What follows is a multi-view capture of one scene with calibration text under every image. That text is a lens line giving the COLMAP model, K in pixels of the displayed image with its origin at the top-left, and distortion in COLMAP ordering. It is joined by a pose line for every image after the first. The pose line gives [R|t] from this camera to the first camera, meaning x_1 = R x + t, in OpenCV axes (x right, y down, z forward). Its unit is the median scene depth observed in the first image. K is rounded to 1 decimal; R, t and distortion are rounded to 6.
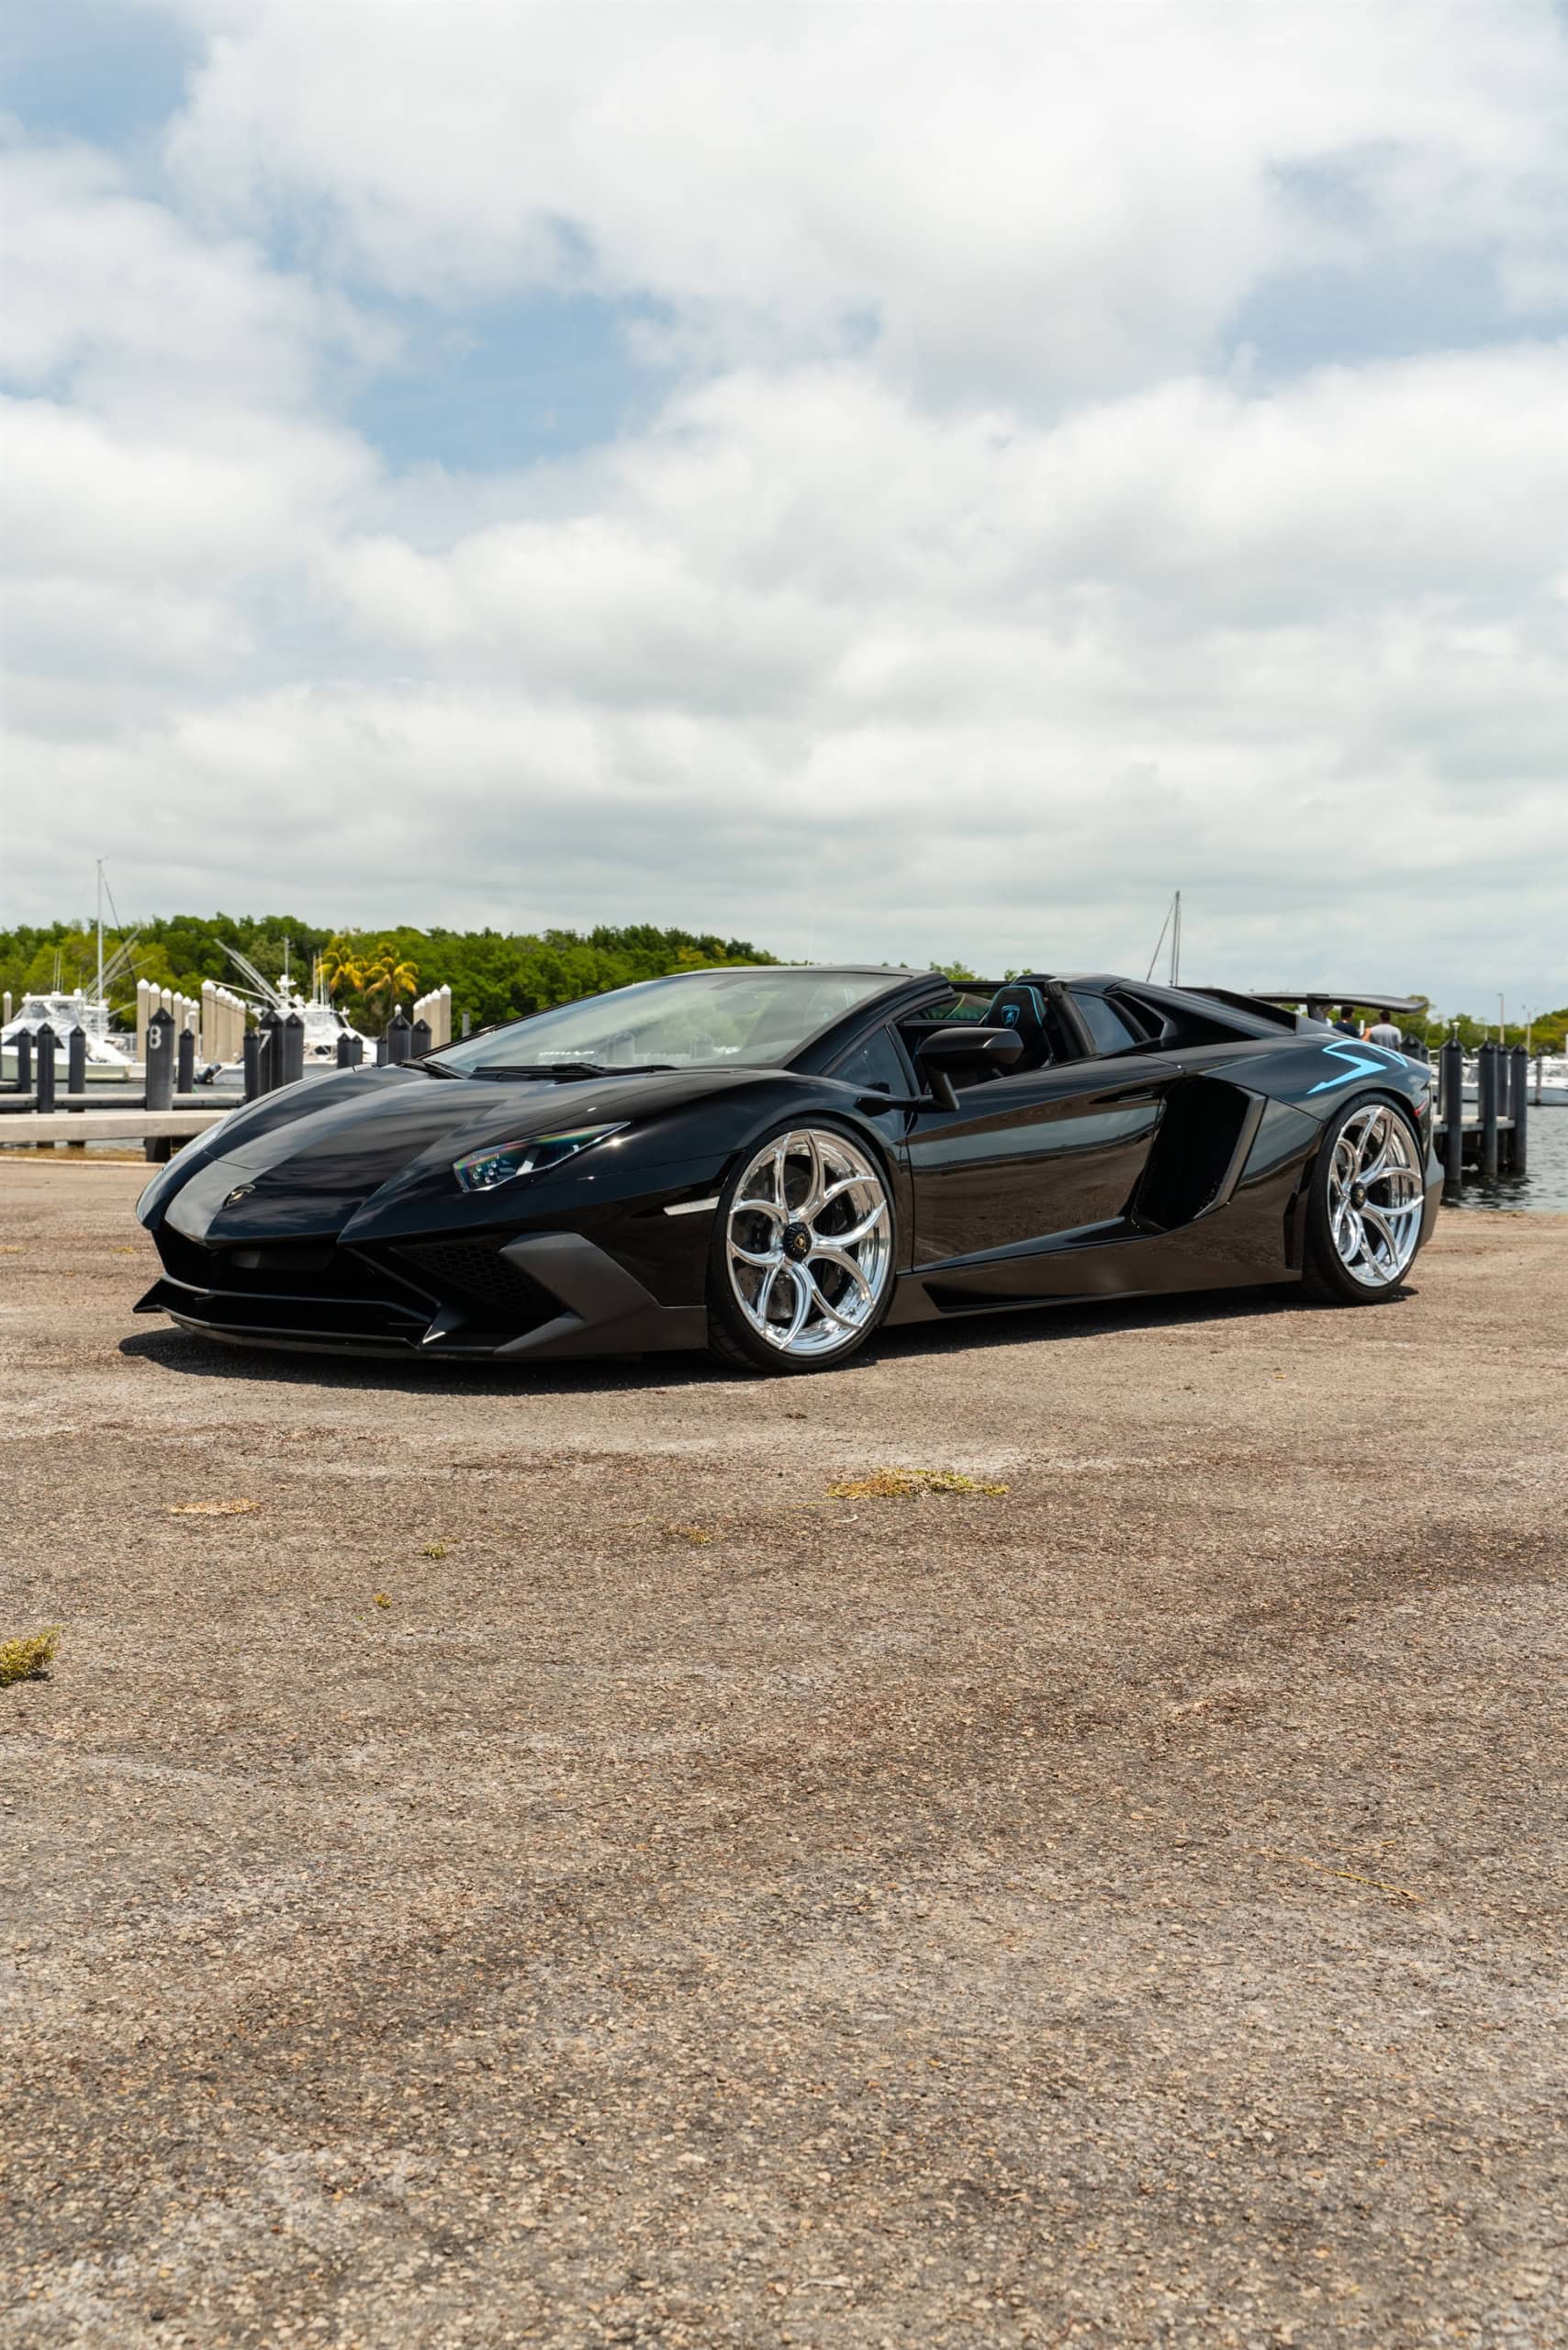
lens RADIAL K [[2571.4, 0, 784.0], [0, 2571.4, 1175.0], [0, 0, 1]] dist [-0.004164, -0.015741]
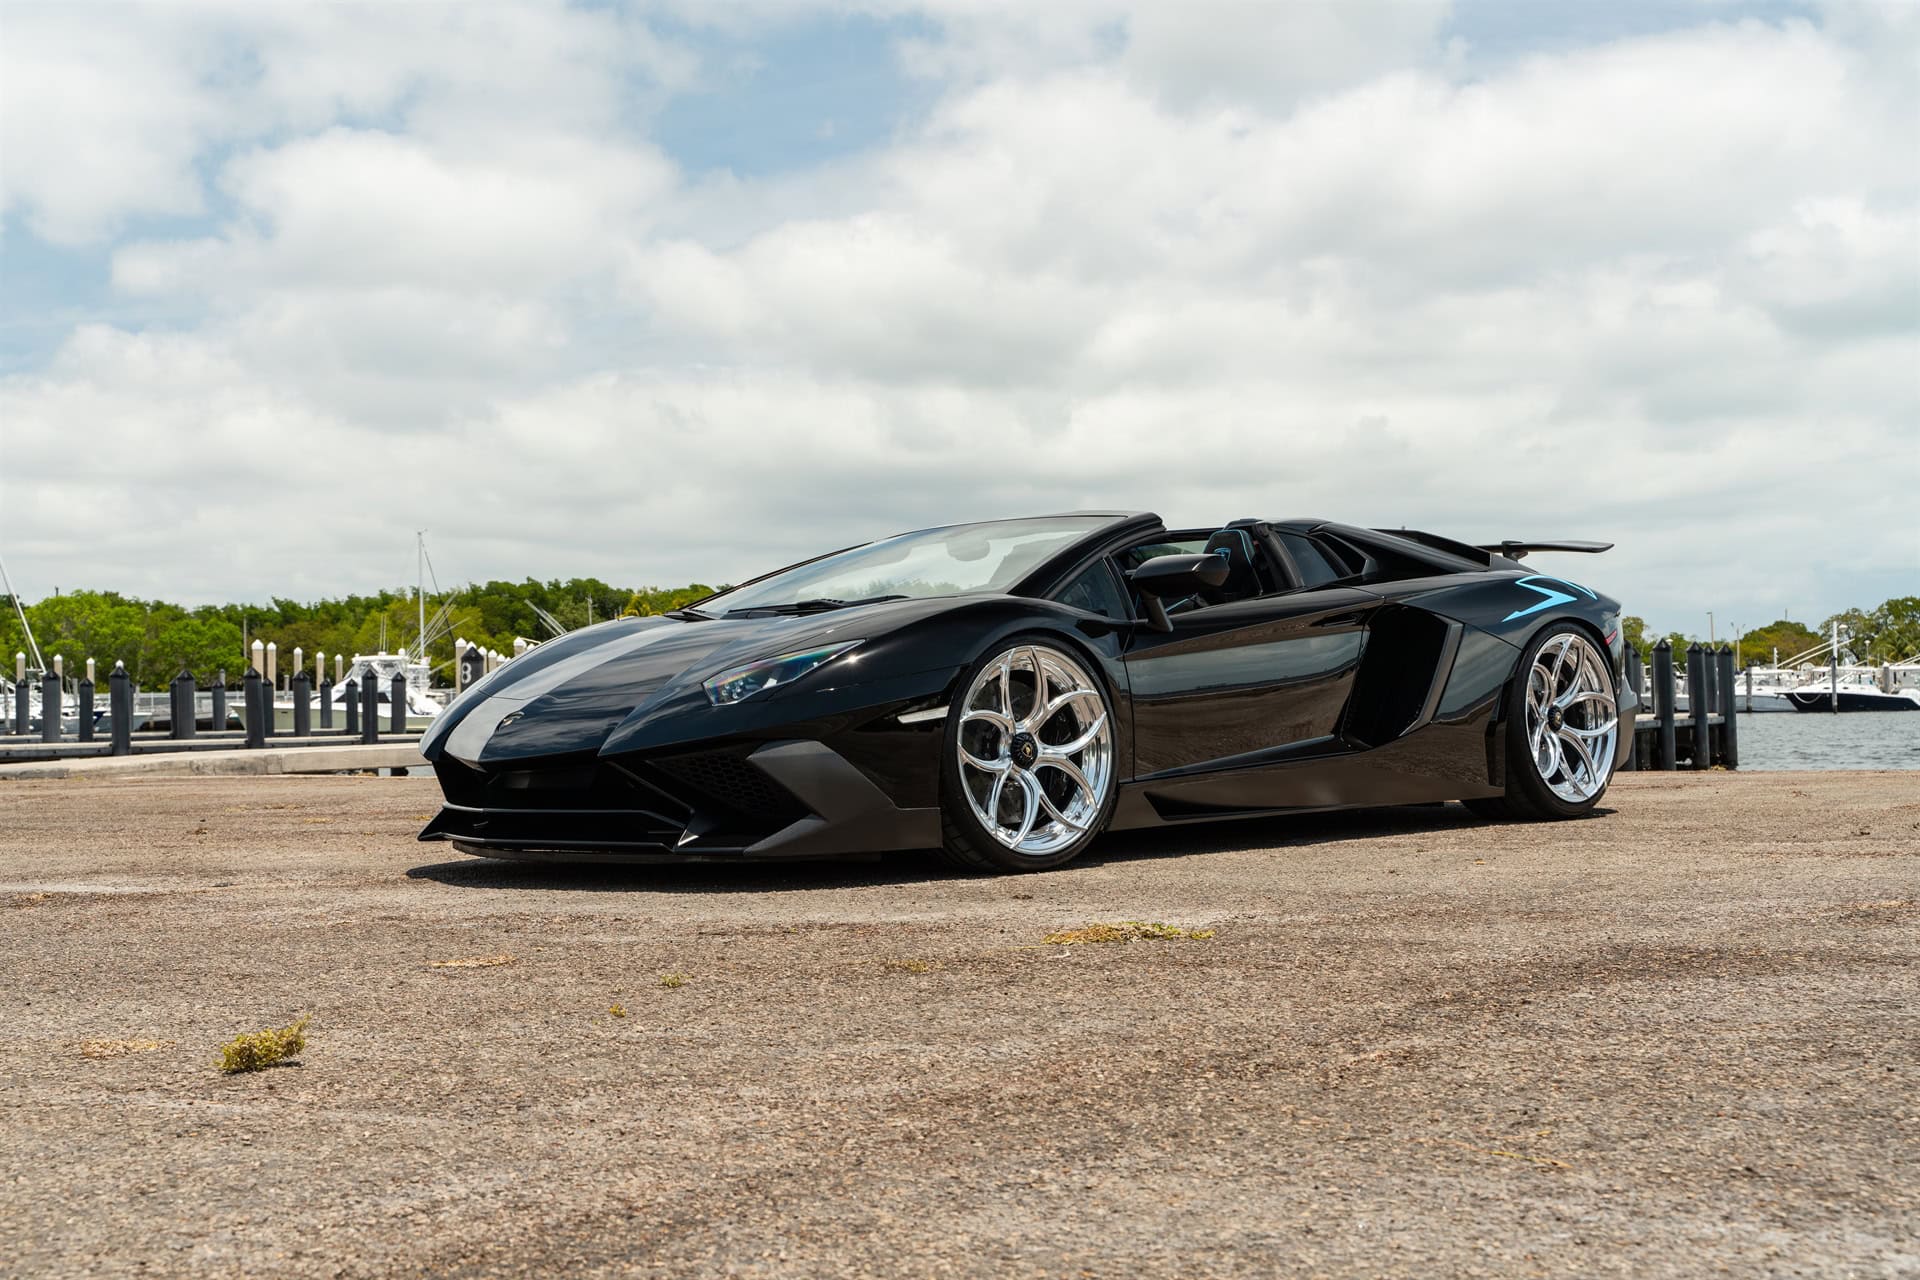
lens RADIAL K [[2364.7, 0, 960.0], [0, 2364.7, 640.0], [0, 0, 1]] dist [0.000650, -0.026024]
pose [[0.998781, -0.032873, -0.036818, 0.016570], [0.030172, 0.996973, -0.071656, 0.050728], [0.039062, 0.070458, 0.996750, 0.006298]]
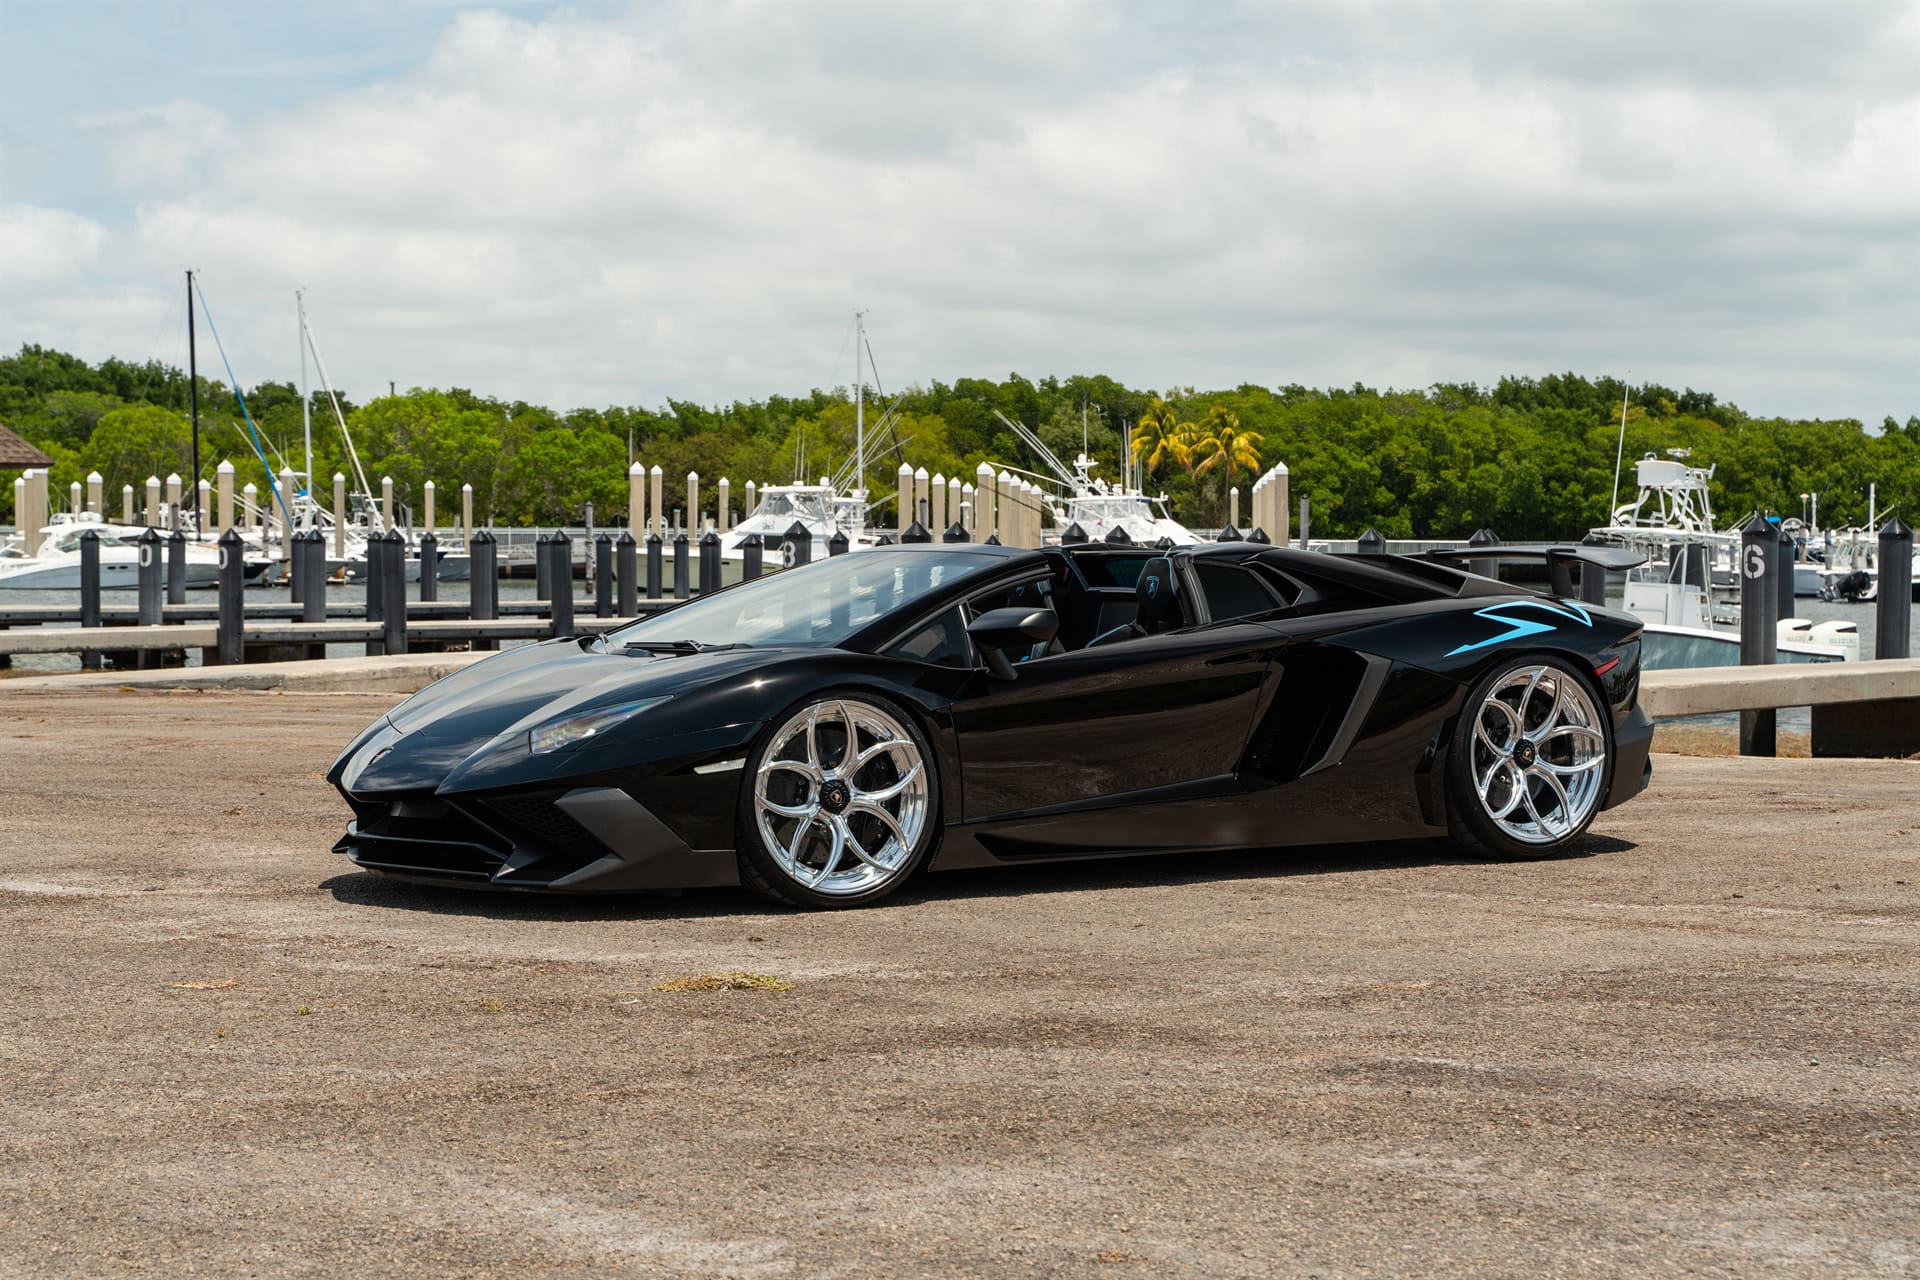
lens RADIAL K [[3444.2, 0, 960.0], [0, 3444.2, 640.0], [0, 0, 1]] dist [-0.000490, -0.281210]
pose [[0.969009, -0.006087, -0.246949, 0.452928], [0.001644, 0.999833, -0.018193, -0.016757], [0.247018, 0.017223, 0.968858, -0.507664]]
